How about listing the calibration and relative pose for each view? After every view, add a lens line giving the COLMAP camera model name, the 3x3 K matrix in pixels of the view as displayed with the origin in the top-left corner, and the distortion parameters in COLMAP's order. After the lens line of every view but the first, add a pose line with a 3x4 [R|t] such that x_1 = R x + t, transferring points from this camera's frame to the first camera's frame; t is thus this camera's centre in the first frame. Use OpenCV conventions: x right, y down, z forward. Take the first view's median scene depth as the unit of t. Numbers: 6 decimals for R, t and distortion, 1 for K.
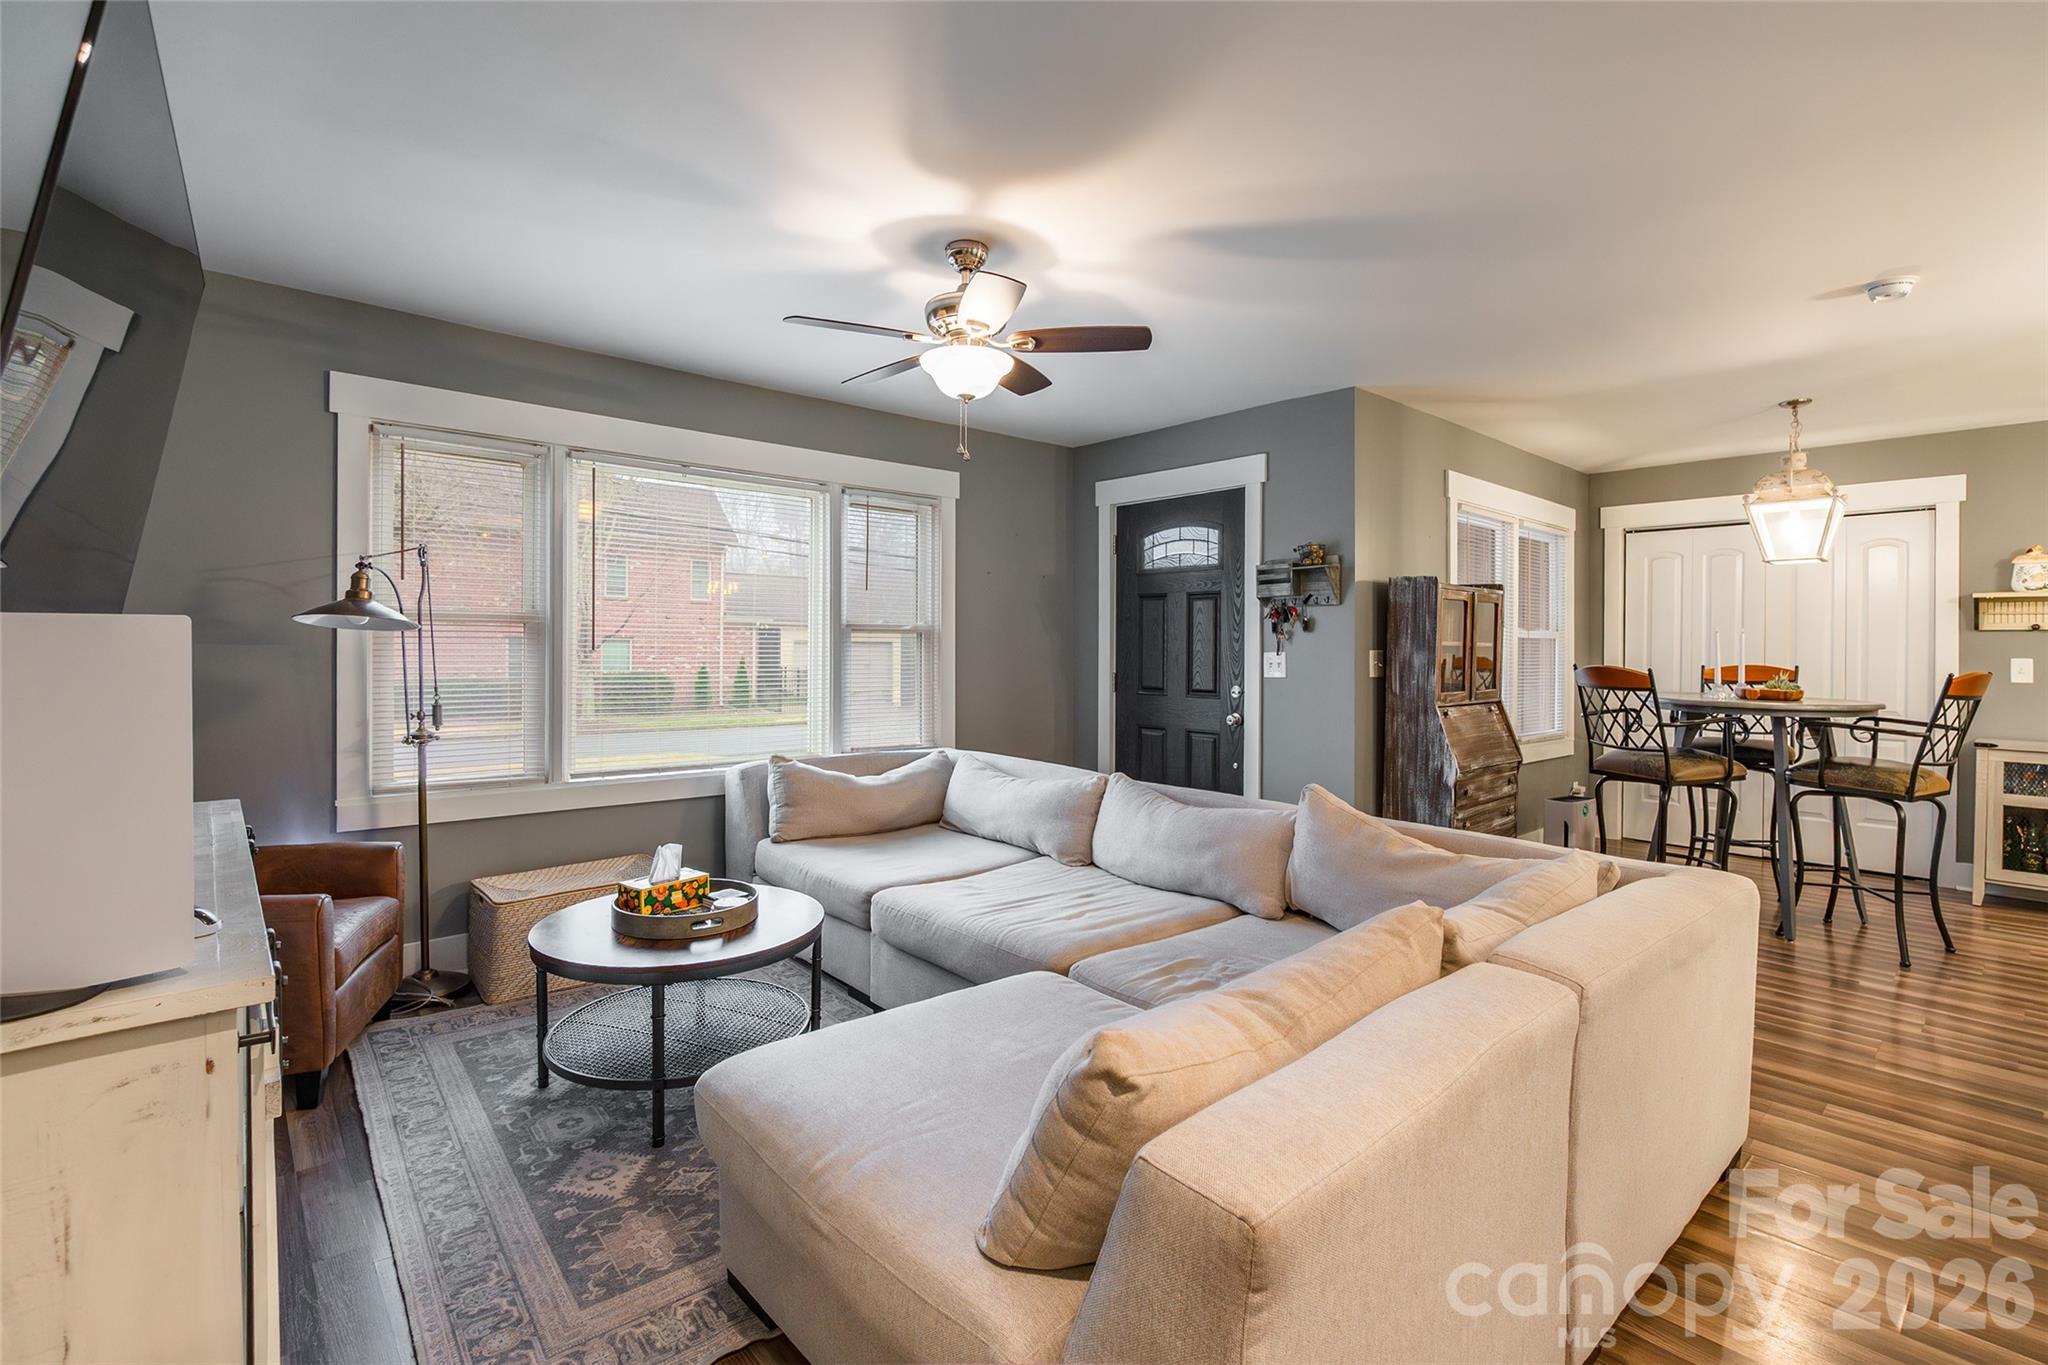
lens RADIAL K [[962.3, 0, 1000.4], [0, 962.3, 652.5], [0, 0, 1]] dist [-0.000959, -0.000052]
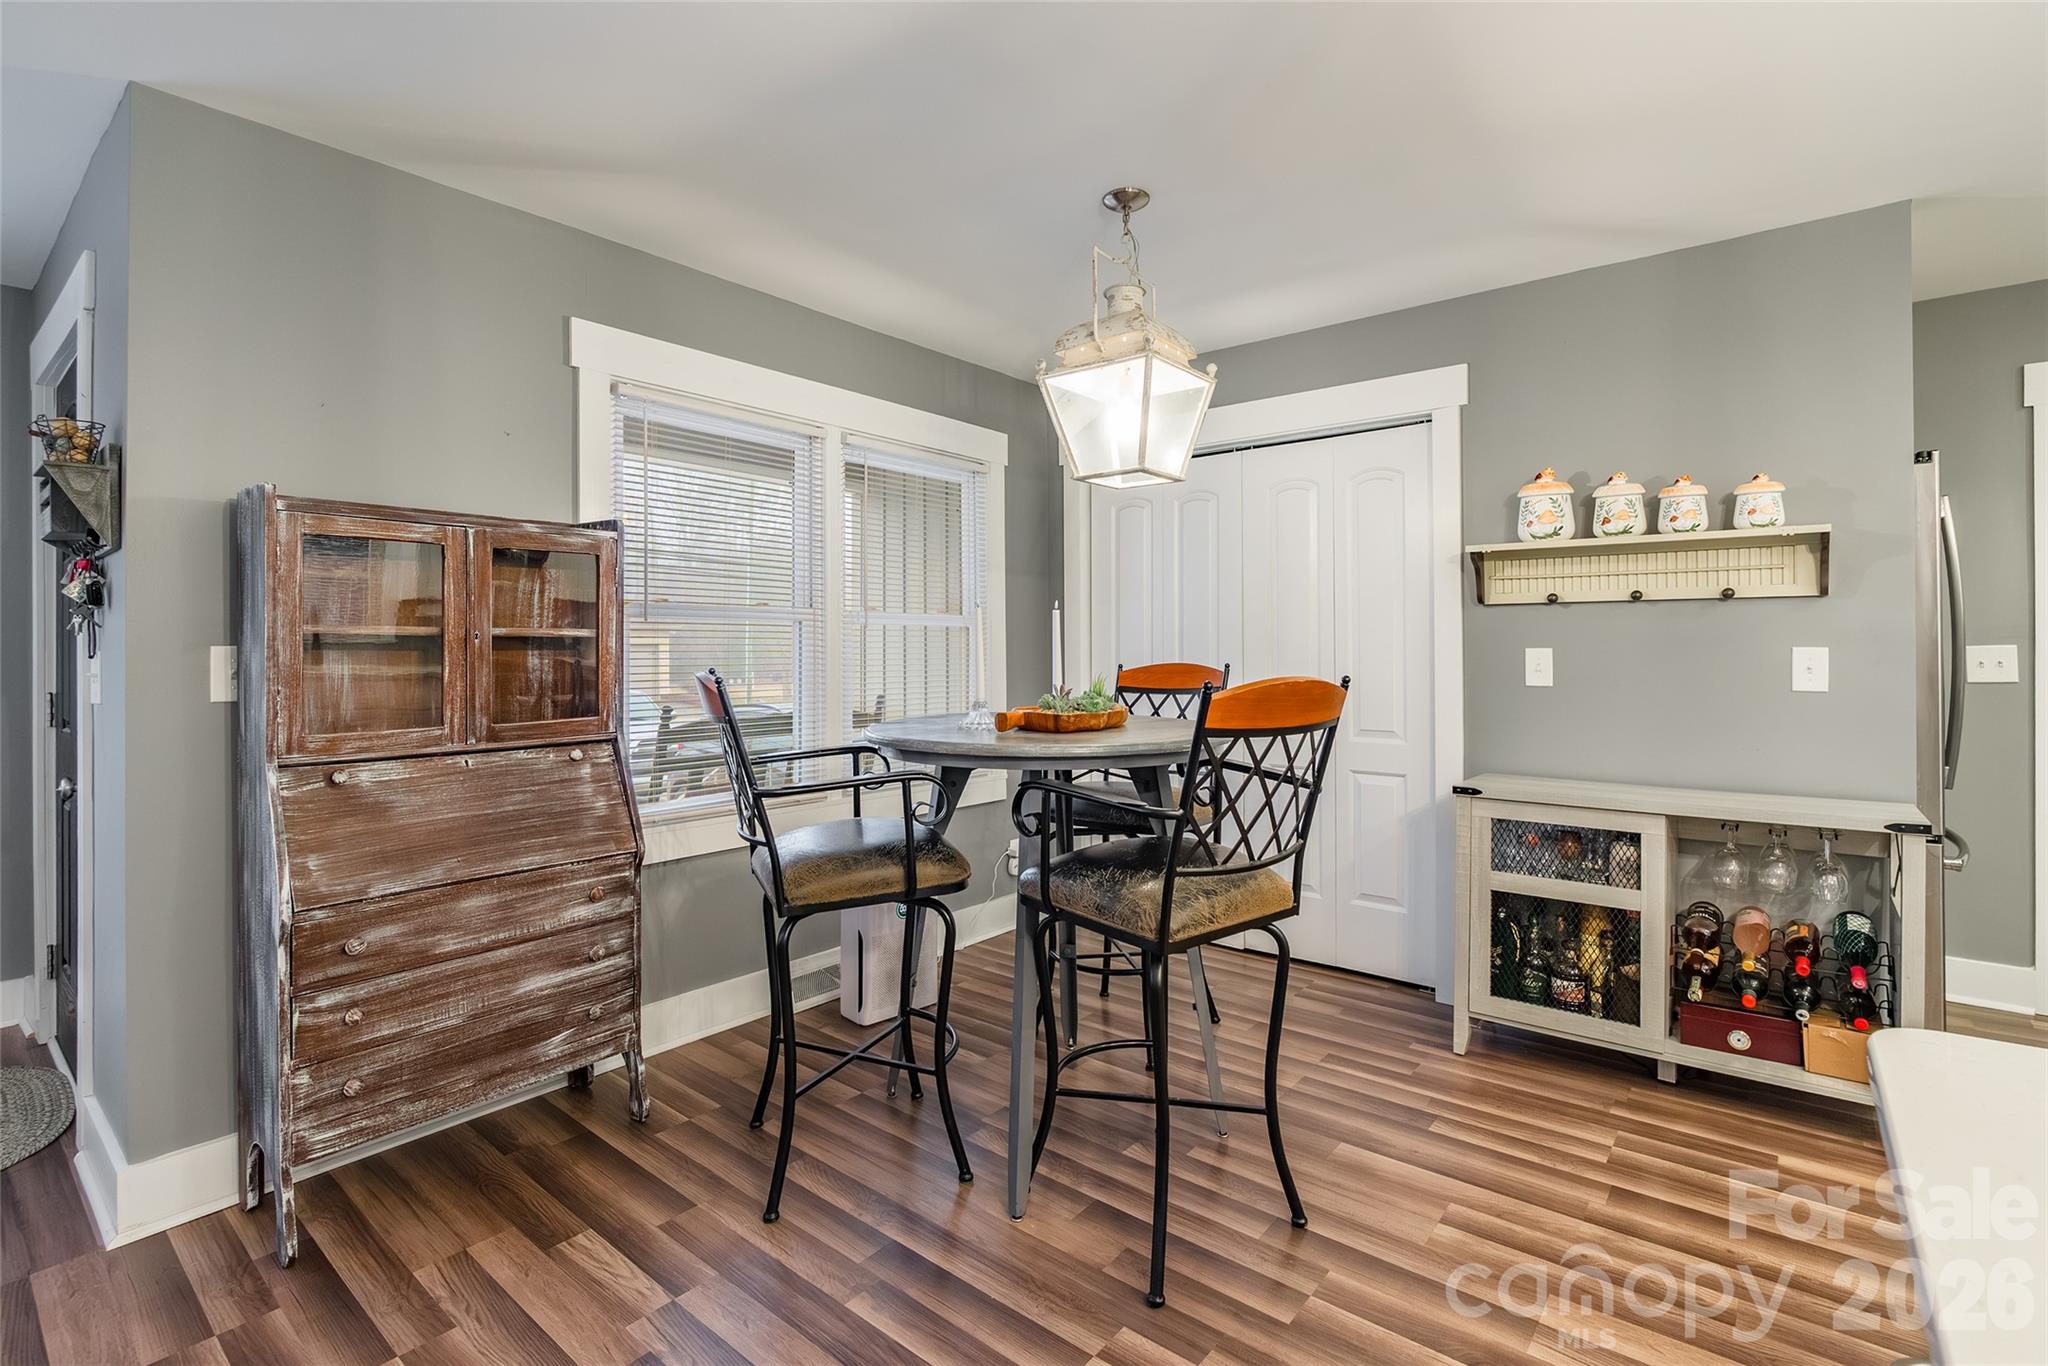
lens RADIAL K [[938.9, 0, 1013.3], [0, 938.9, 646.3], [0, 0, 1]] dist [-0.008920, -0.000265]
pose [[0.990574, -0.010355, 0.136585, 0.666250], [0.011082, 0.999928, -0.004566, 0.004360], [-0.136528, 0.006037, 0.990618, 0.455012]]
